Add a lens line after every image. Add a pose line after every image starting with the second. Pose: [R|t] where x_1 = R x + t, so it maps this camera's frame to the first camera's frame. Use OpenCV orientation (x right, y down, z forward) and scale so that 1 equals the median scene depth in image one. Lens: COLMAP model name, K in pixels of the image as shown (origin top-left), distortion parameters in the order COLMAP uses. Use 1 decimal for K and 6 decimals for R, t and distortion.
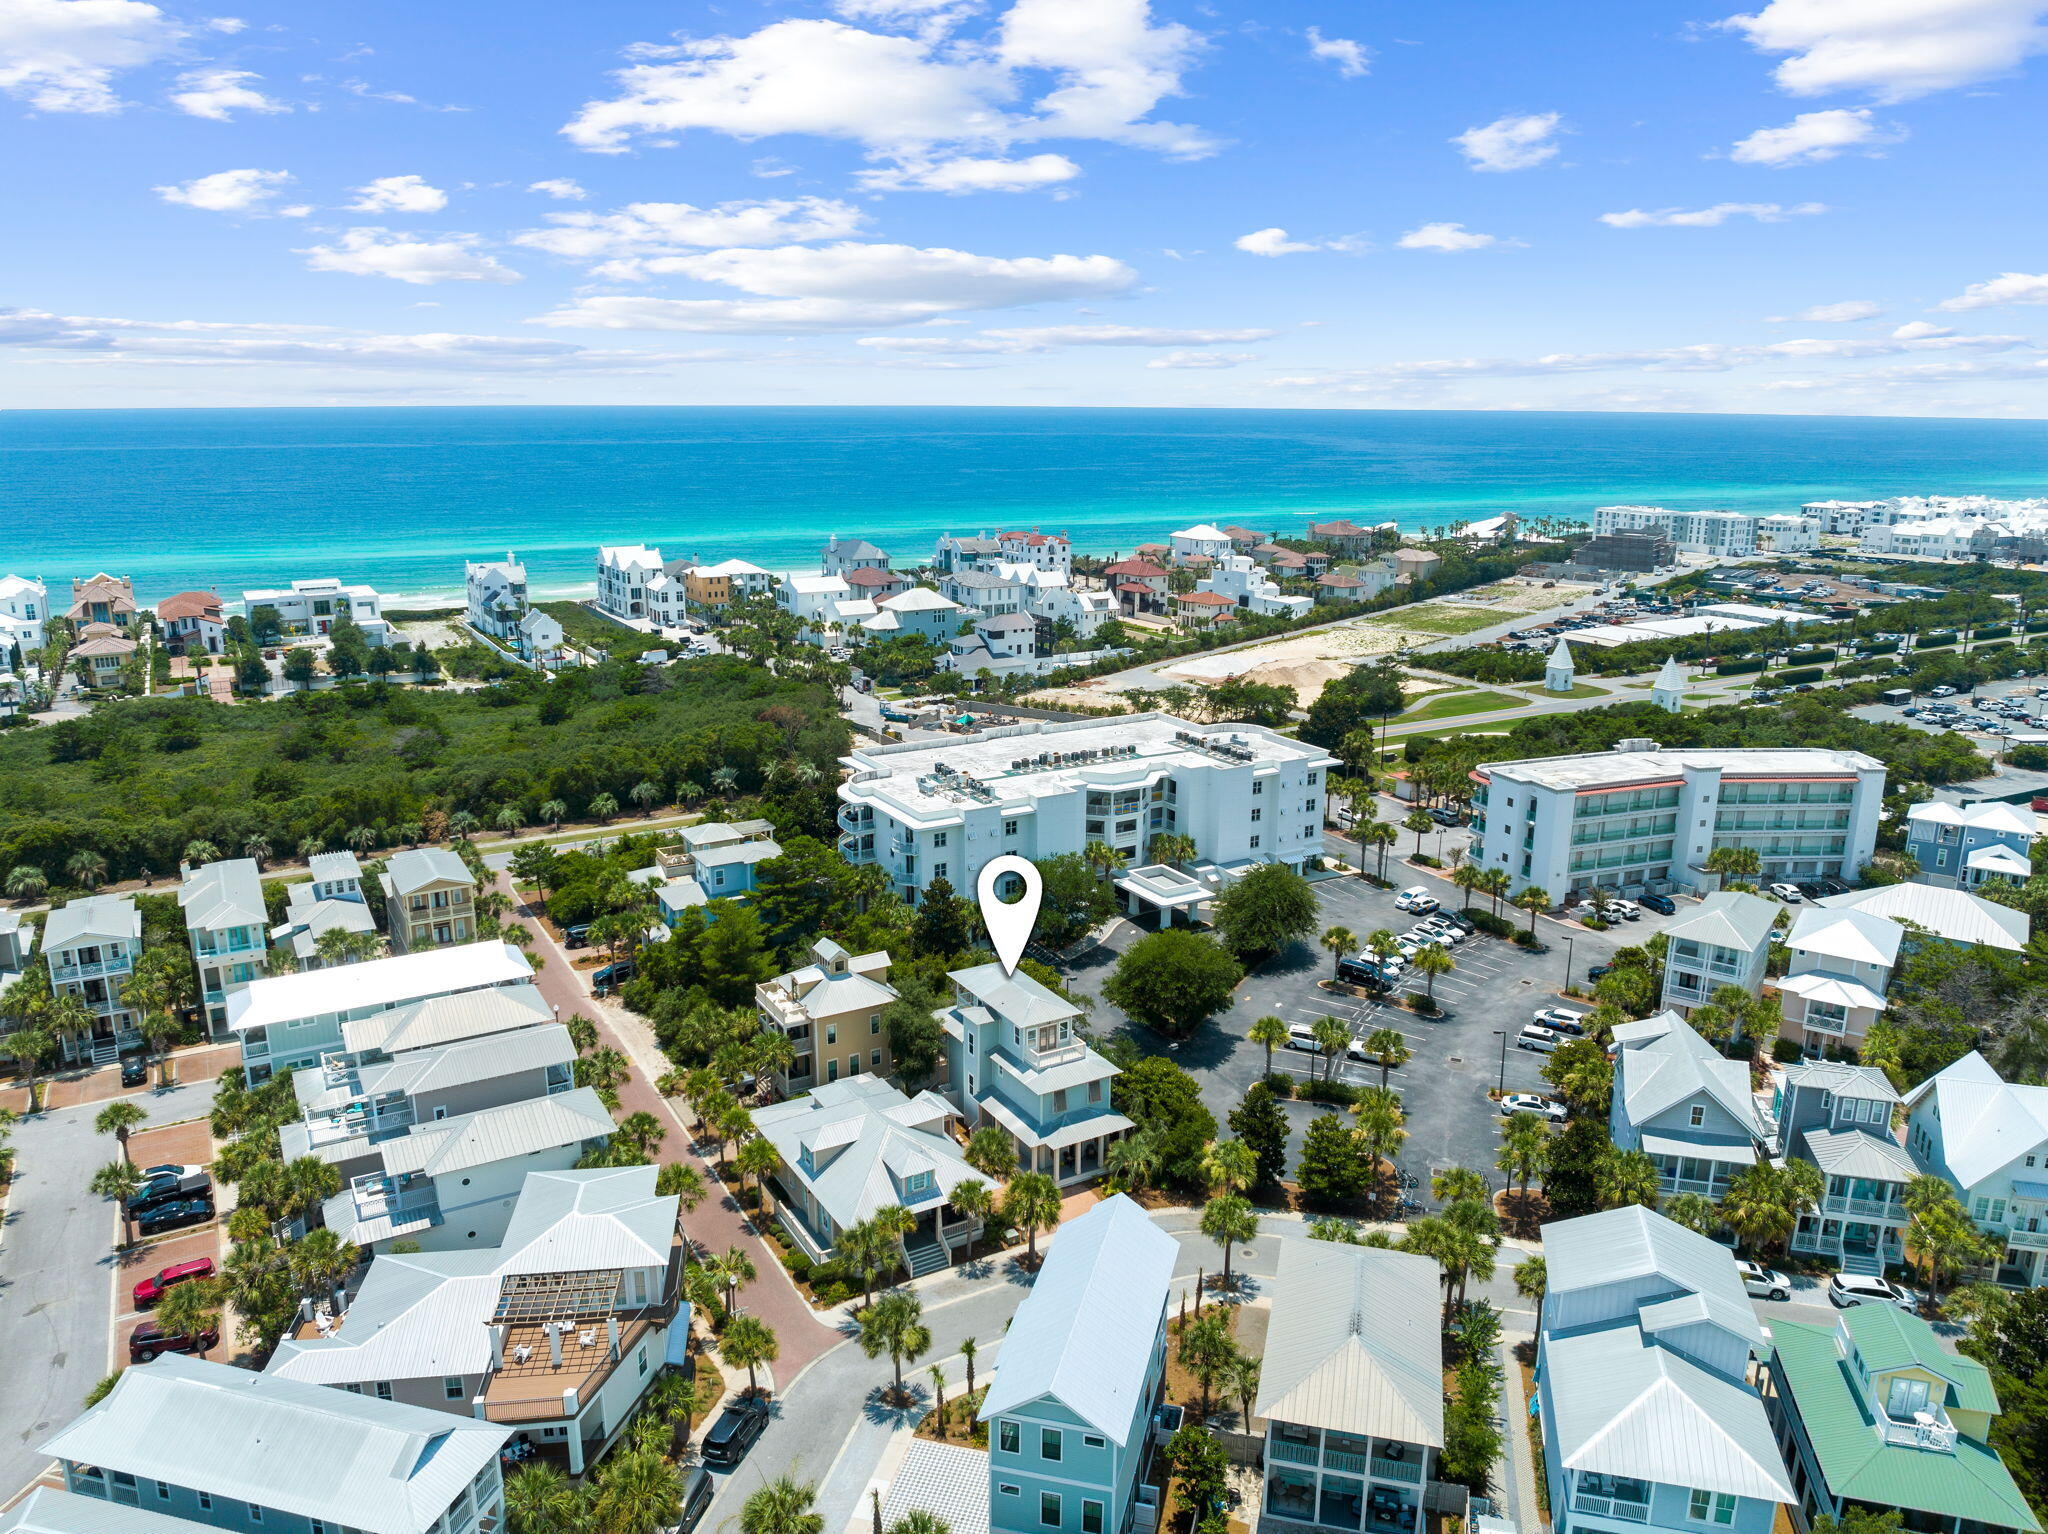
lens RADIAL K [[1458.9, 0, 1024.0], [0, 1458.9, 767.0], [0, 0, 1]] dist [-0.047210, -0.002716]
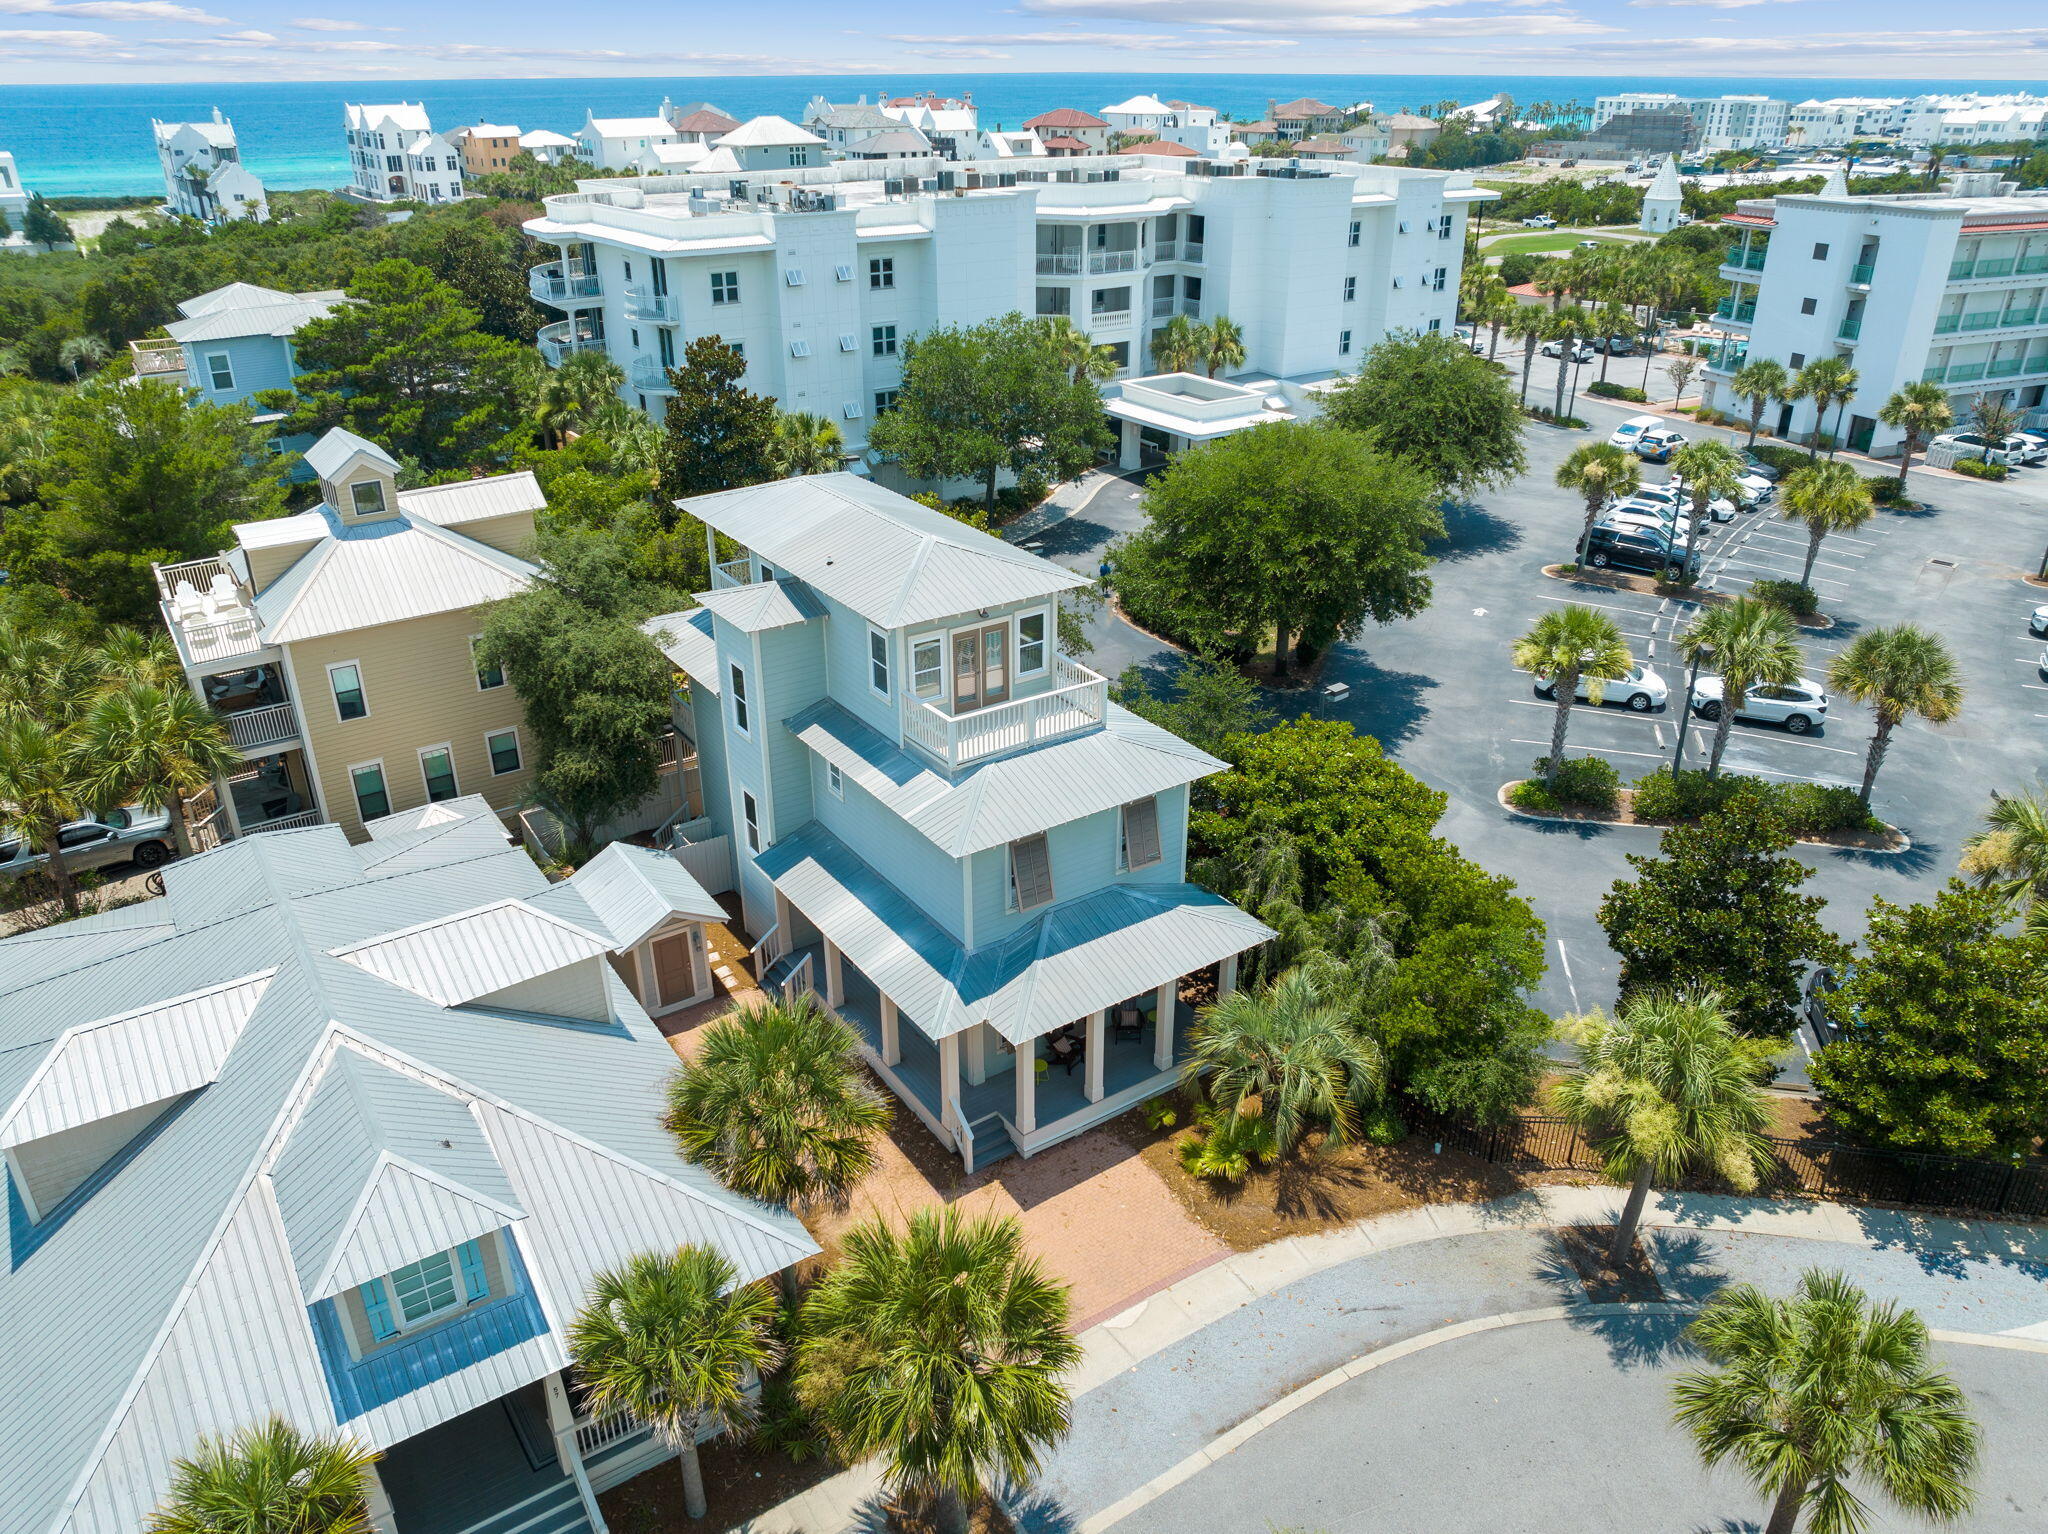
lens RADIAL K [[1458.9, 0, 1024.0], [0, 1458.9, 767.0], [0, 0, 1]] dist [-0.047210, -0.002716]
pose [[0.997822, -0.037441, 0.054307, 0.007423], [0.025718, 0.978966, 0.202396, 0.134142], [-0.060743, -0.200558, 0.977797, 0.644786]]
